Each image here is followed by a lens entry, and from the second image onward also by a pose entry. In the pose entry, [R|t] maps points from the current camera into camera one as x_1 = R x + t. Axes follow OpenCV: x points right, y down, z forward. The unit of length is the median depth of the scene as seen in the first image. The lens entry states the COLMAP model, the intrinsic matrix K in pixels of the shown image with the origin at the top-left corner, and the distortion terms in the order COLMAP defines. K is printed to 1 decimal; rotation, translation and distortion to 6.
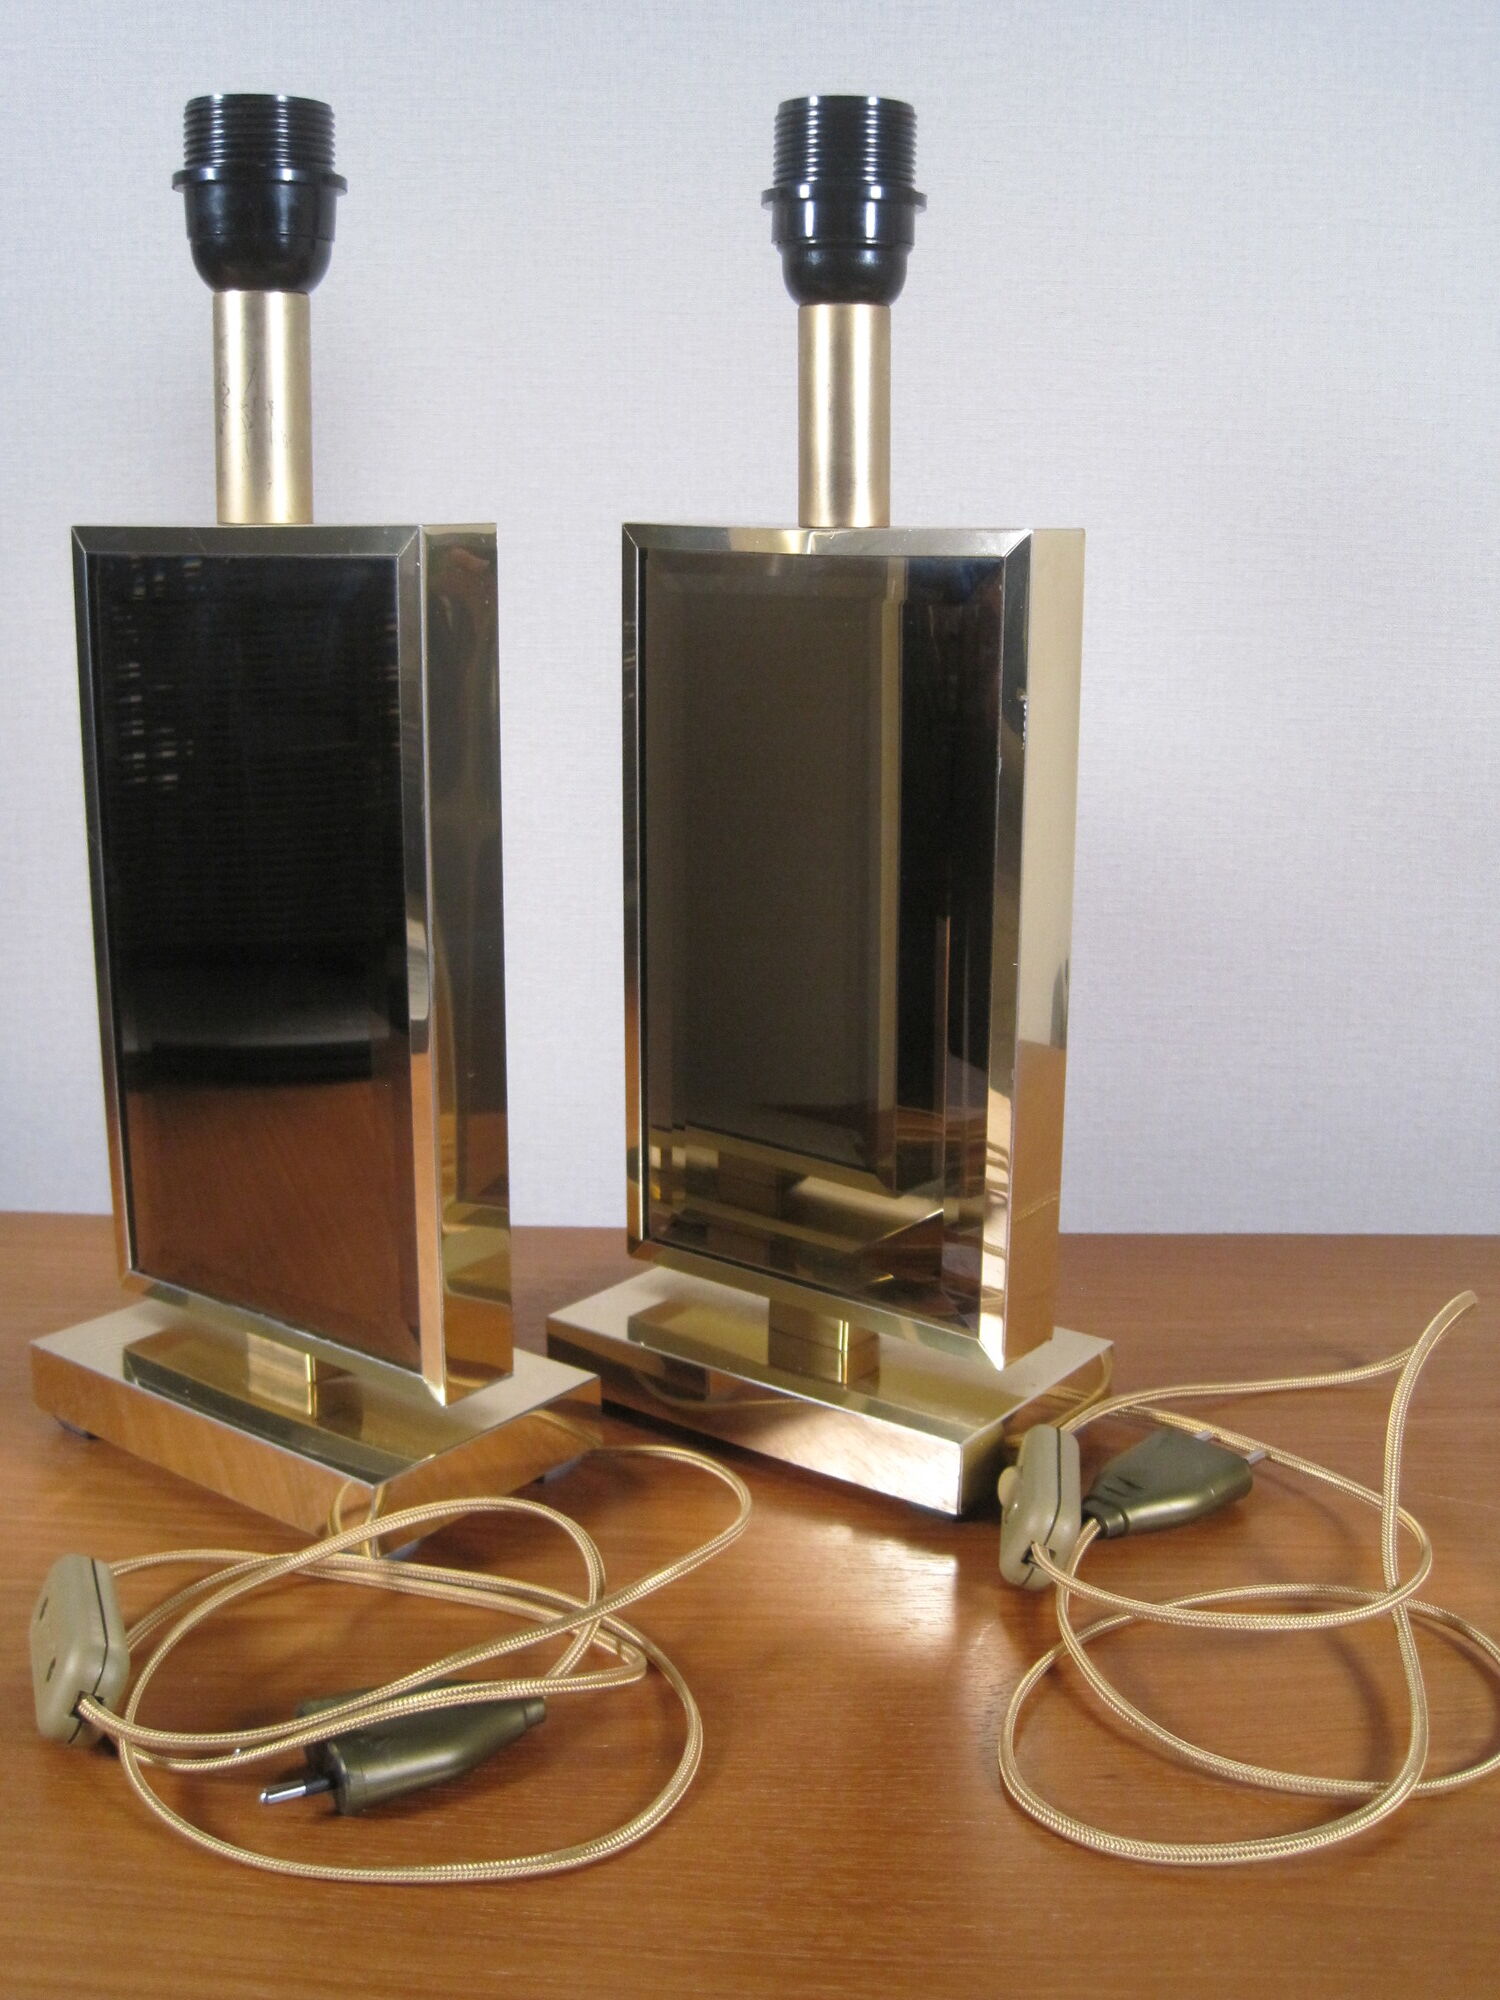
lens RADIAL K [[2047.3, 0, 750.0], [0, 2047.3, 1000.0], [0, 0, 1]] dist [-0.121702, 0.011846]
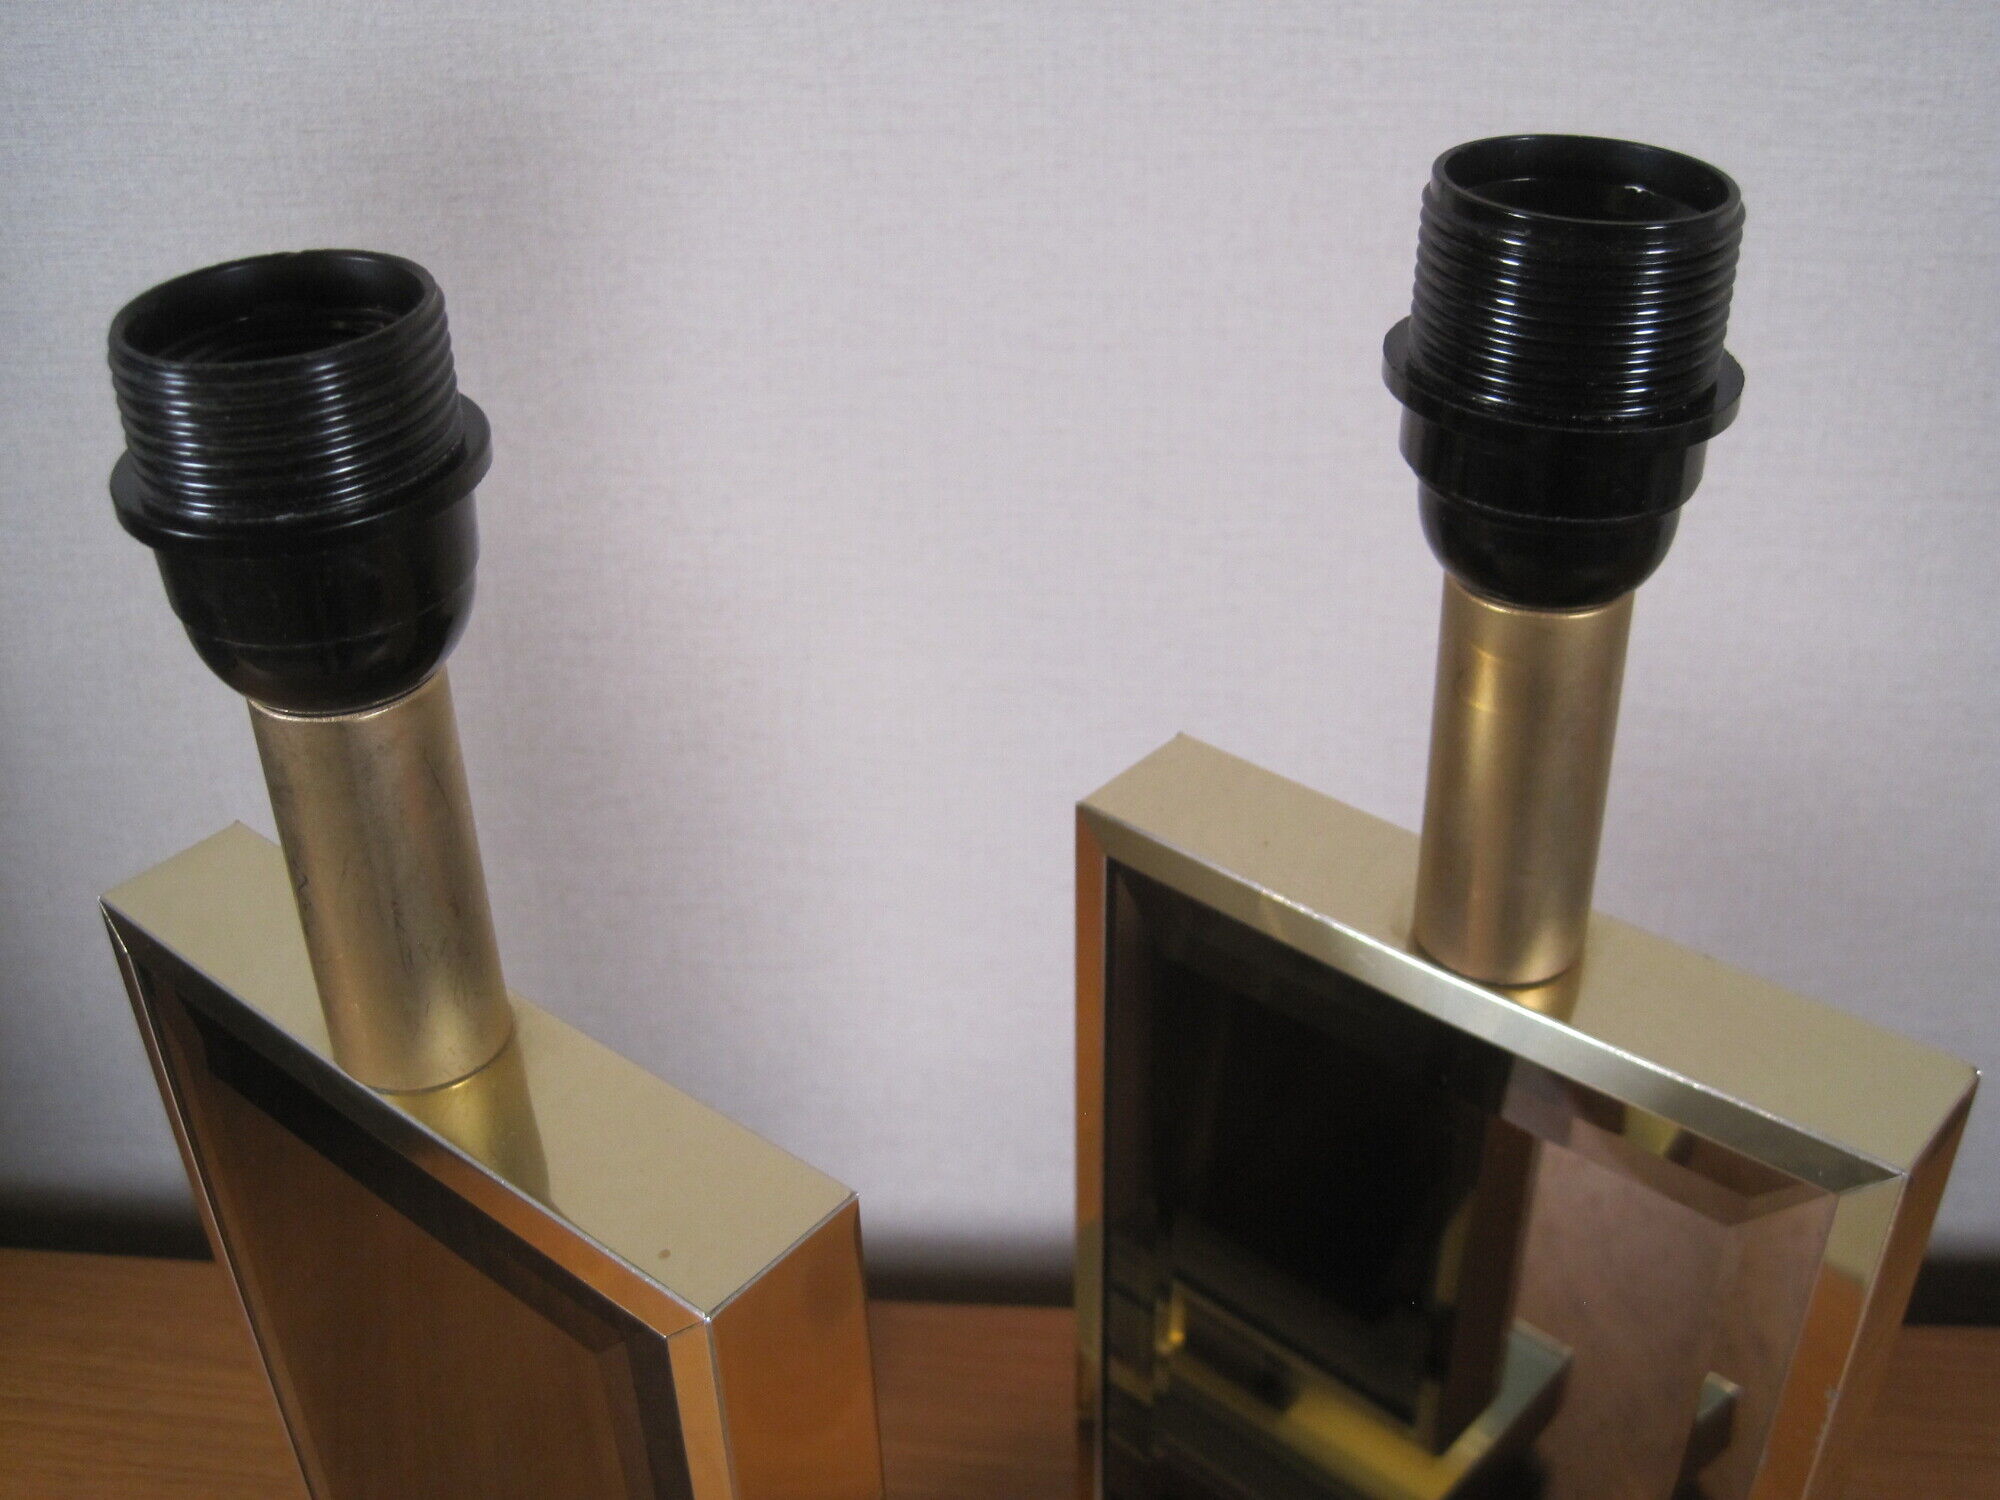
lens RADIAL K [[2047.3, 0, 1000.0], [0, 2047.3, 750.0], [0, 0, 1]] dist [-0.121702, 0.011846]
pose [[0.998269, -0.000381, -0.058817, -0.038325], [0.018679, 0.950266, 0.310879, -0.316859], [0.055774, -0.311440, 0.948628, 0.356771]]
